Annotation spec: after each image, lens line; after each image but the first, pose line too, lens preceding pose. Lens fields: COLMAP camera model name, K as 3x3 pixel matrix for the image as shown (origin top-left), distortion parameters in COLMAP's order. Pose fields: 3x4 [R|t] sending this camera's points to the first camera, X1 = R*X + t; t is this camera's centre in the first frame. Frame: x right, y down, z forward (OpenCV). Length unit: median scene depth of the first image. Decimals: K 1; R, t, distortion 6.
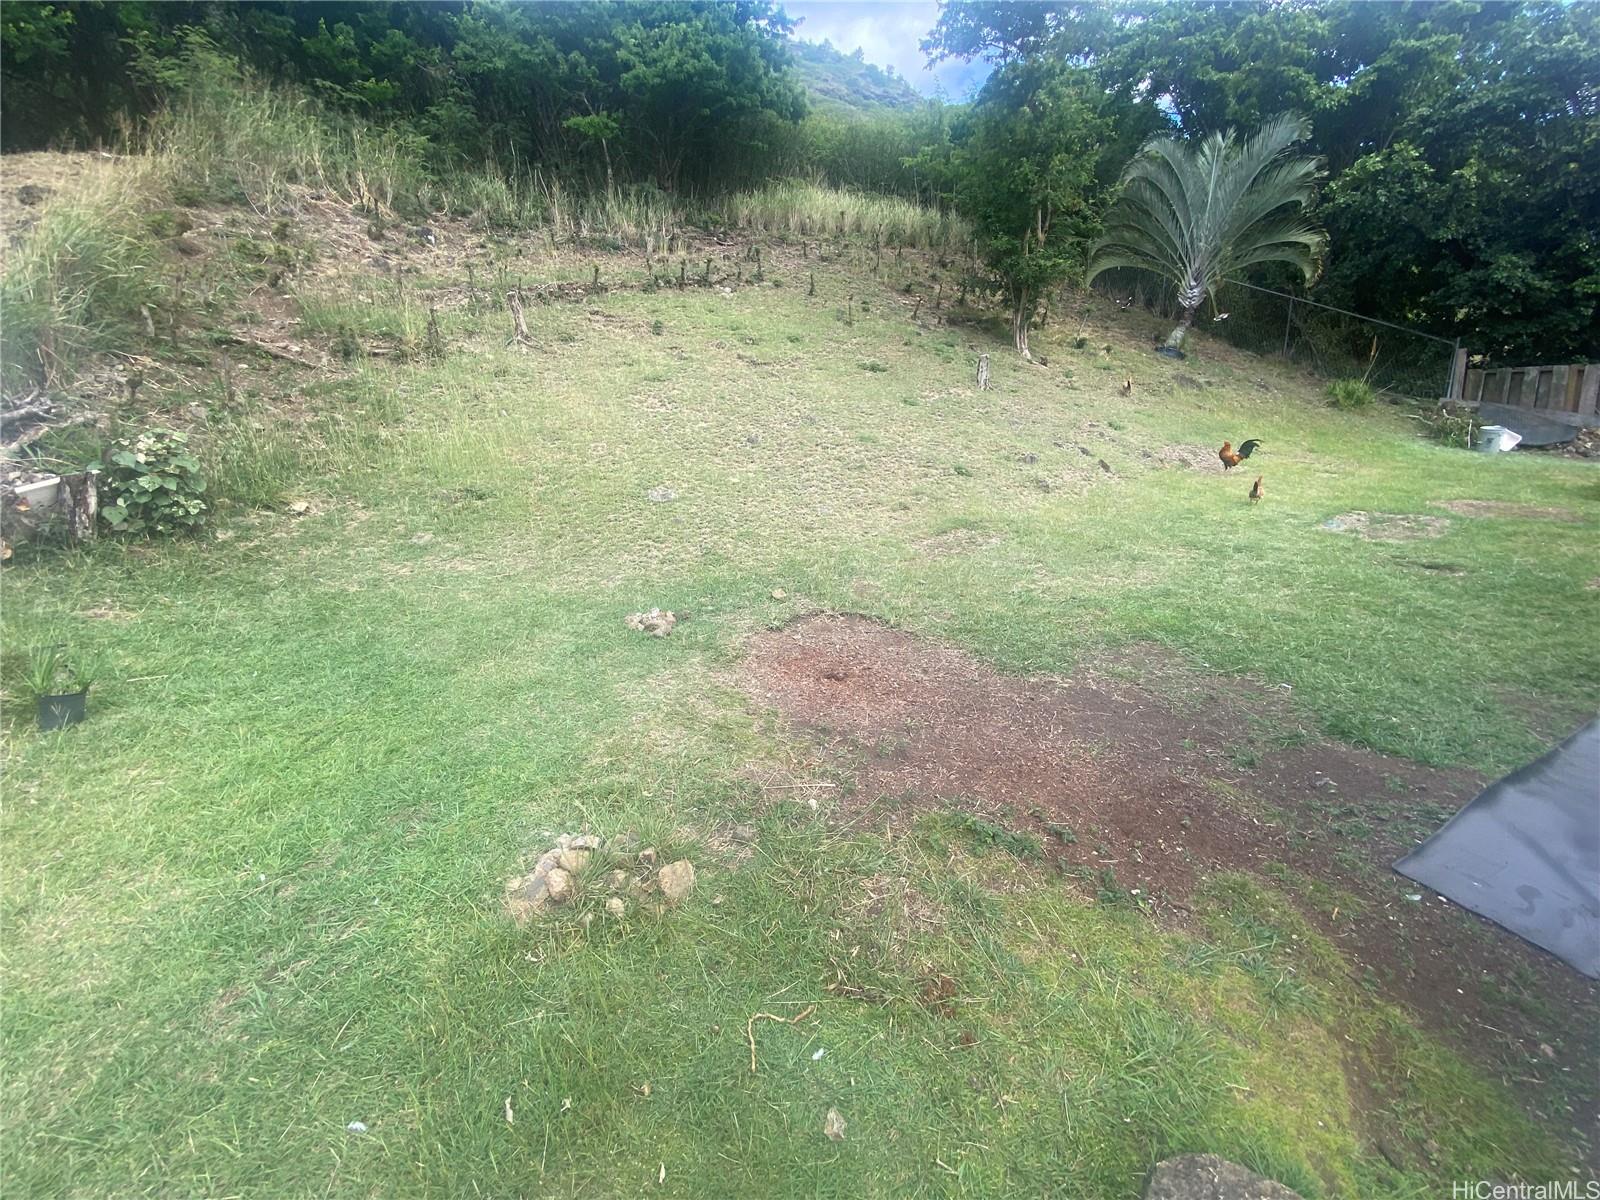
lens RADIAL K [[649.3, 0, 793.4], [0, 649.3, 593.0], [0, 0, 1]] dist [0.022973, -0.020566]
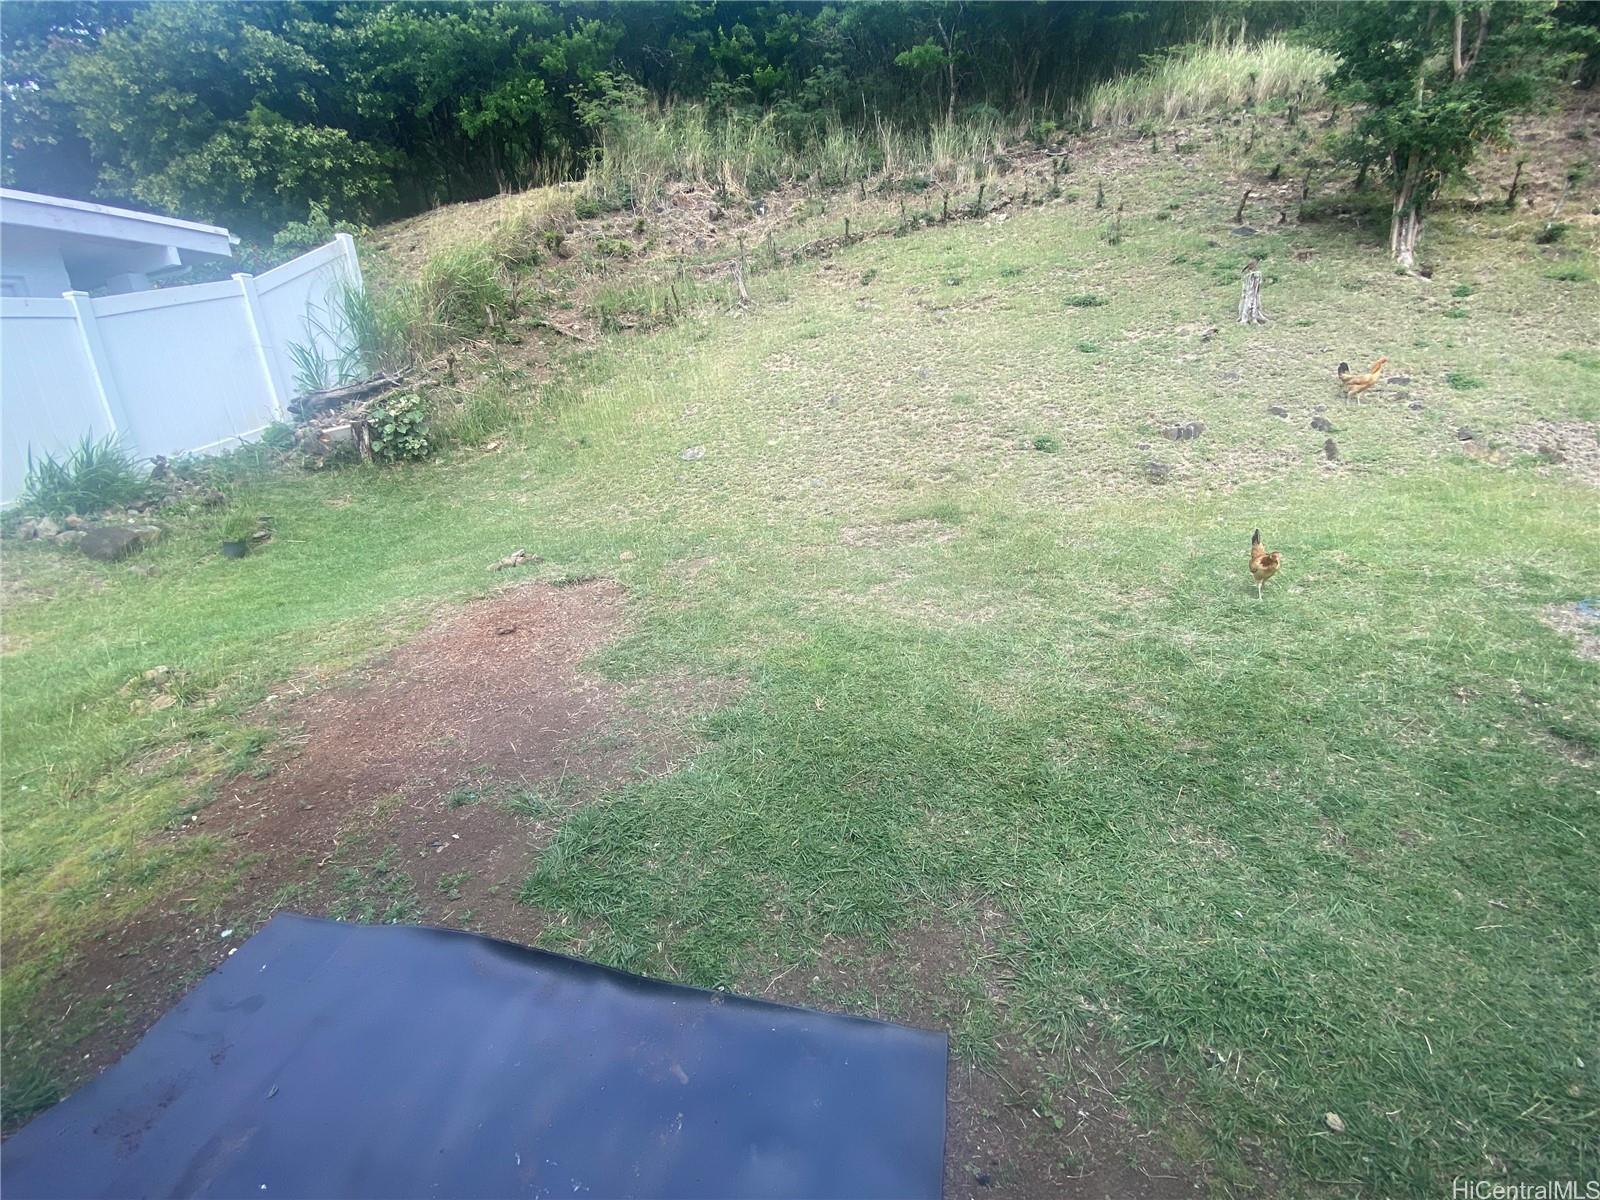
lens RADIAL K [[649.3, 0, 793.4], [0, 649.3, 593.0], [0, 0, 1]] dist [0.022973, -0.020566]
pose [[0.772581, 0.195439, -0.604088, 0.419842], [-0.139378, 0.980442, 0.138947, -0.061727], [0.619429, -0.023151, 0.784711, 0.147754]]
